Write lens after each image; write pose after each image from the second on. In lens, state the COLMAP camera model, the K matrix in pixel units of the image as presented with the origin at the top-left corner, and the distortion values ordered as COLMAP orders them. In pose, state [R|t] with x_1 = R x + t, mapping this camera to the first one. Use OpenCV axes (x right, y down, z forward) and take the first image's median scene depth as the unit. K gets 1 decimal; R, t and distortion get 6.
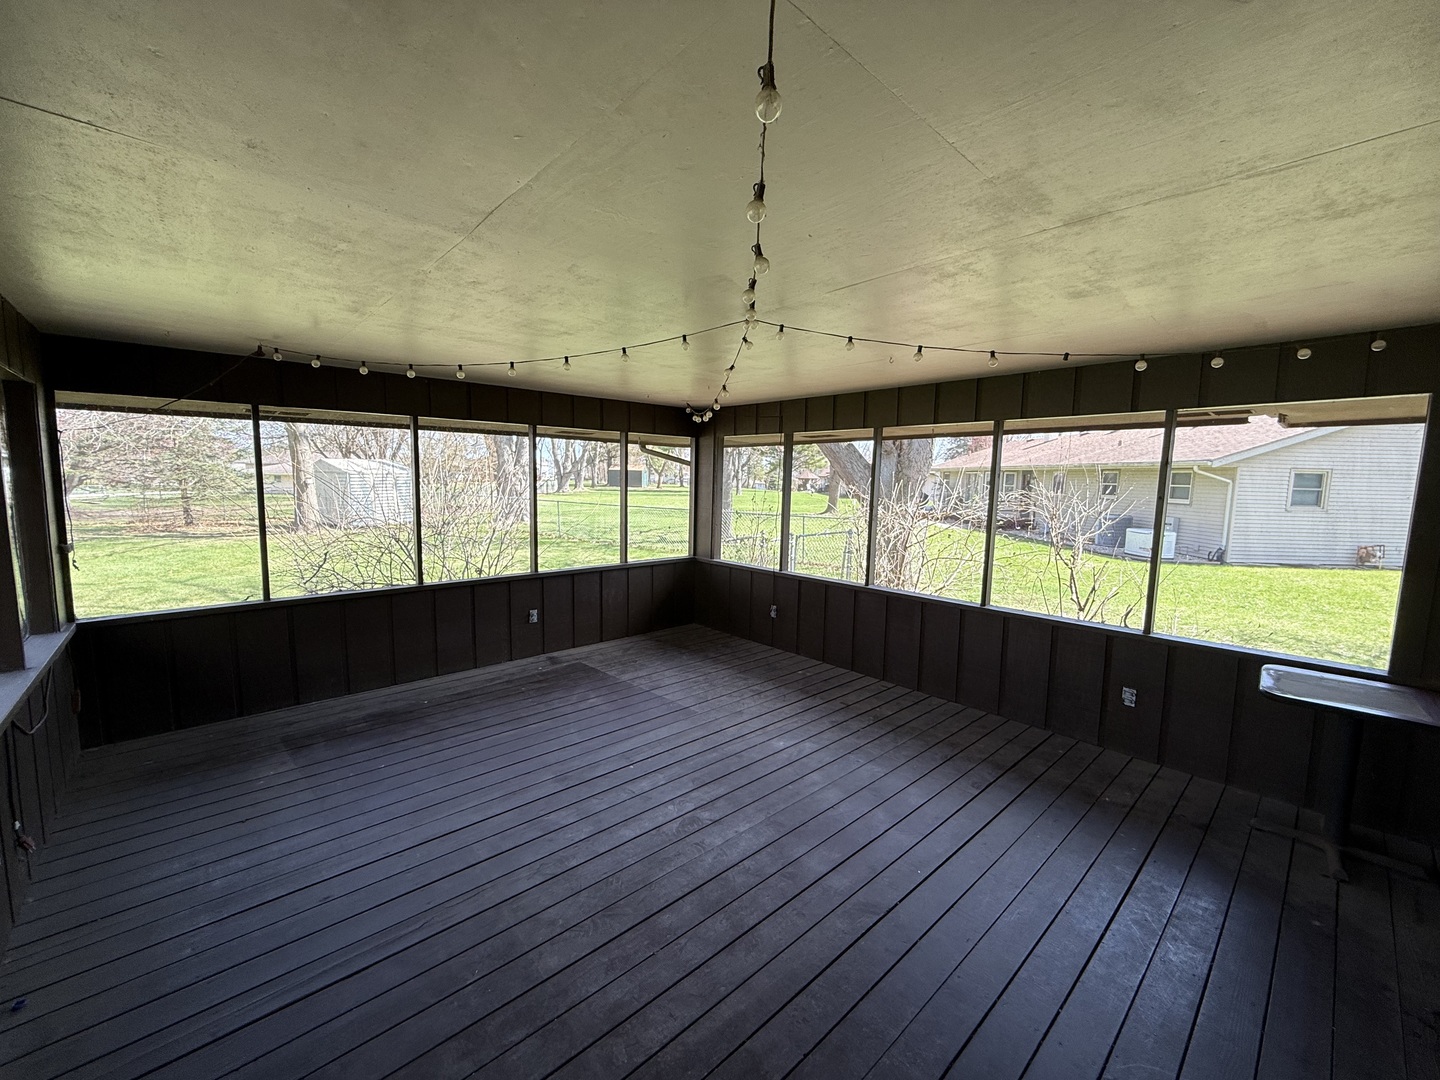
lens RADIAL K [[574.3, 0, 710.1], [0, 574.3, 542.8], [0, 0, 1]] dist [-0.002574, 0.000394]
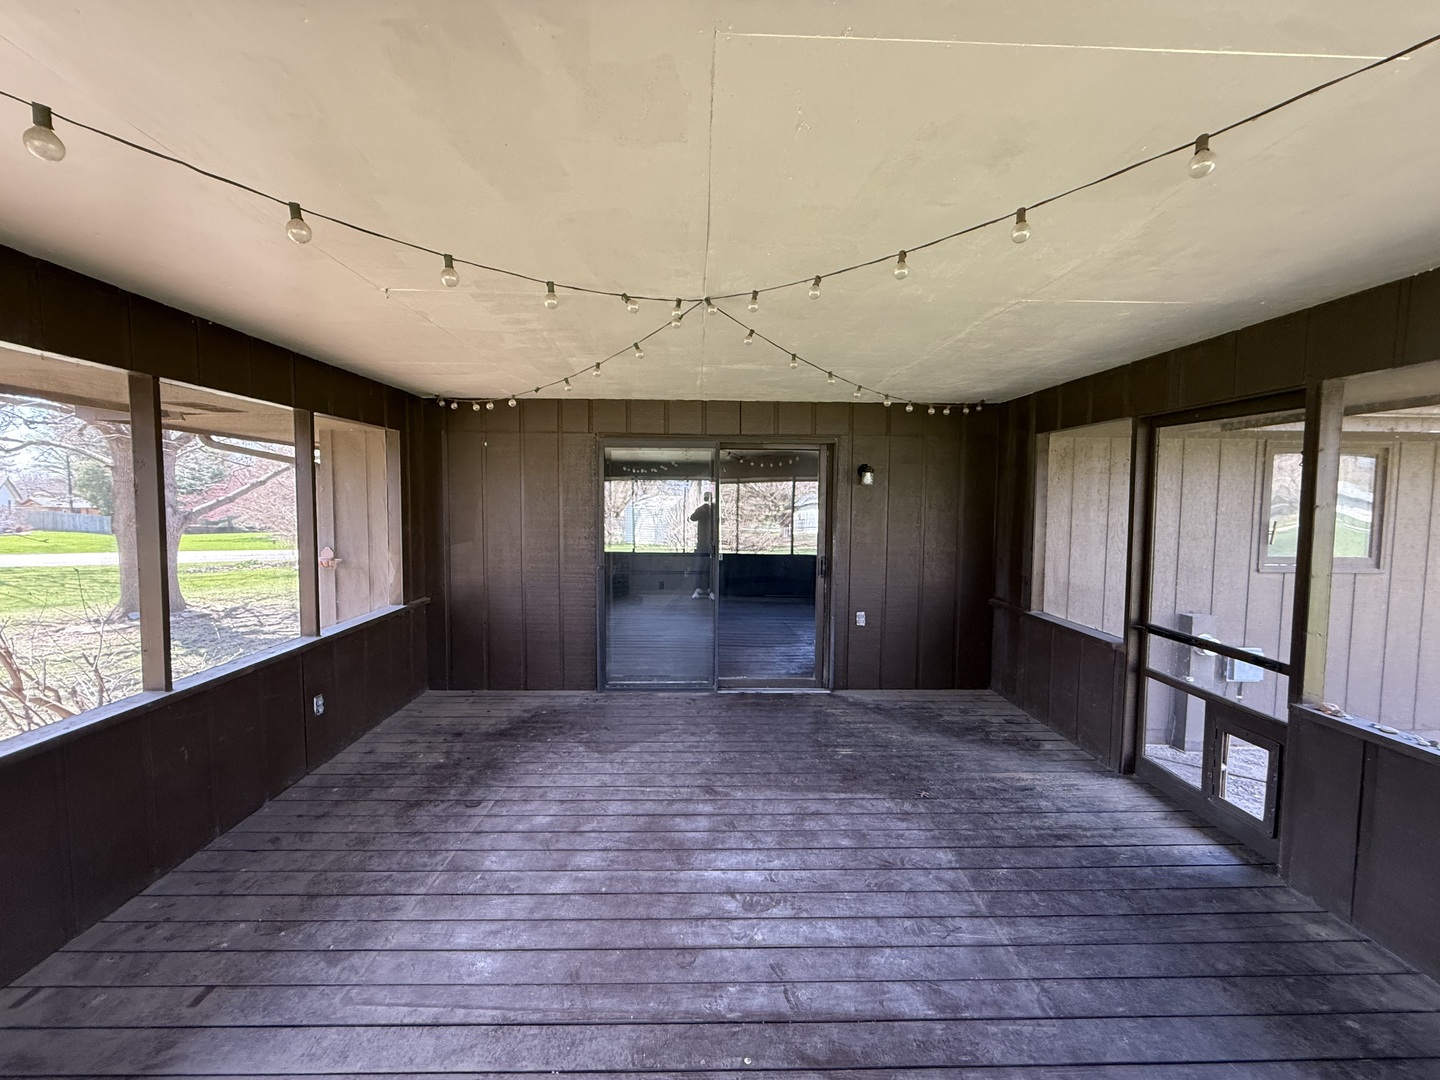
lens RADIAL K [[574.3, 0, 710.1], [0, 574.3, 533.1], [0, 0, 1]] dist [-0.002574, 0.000394]
pose [[-0.756852, -0.061113, 0.650722, -0.481398], [0.049115, 0.987485, 0.149867, -0.168125], [-0.651738, 0.145388, -0.744379, 1.556239]]
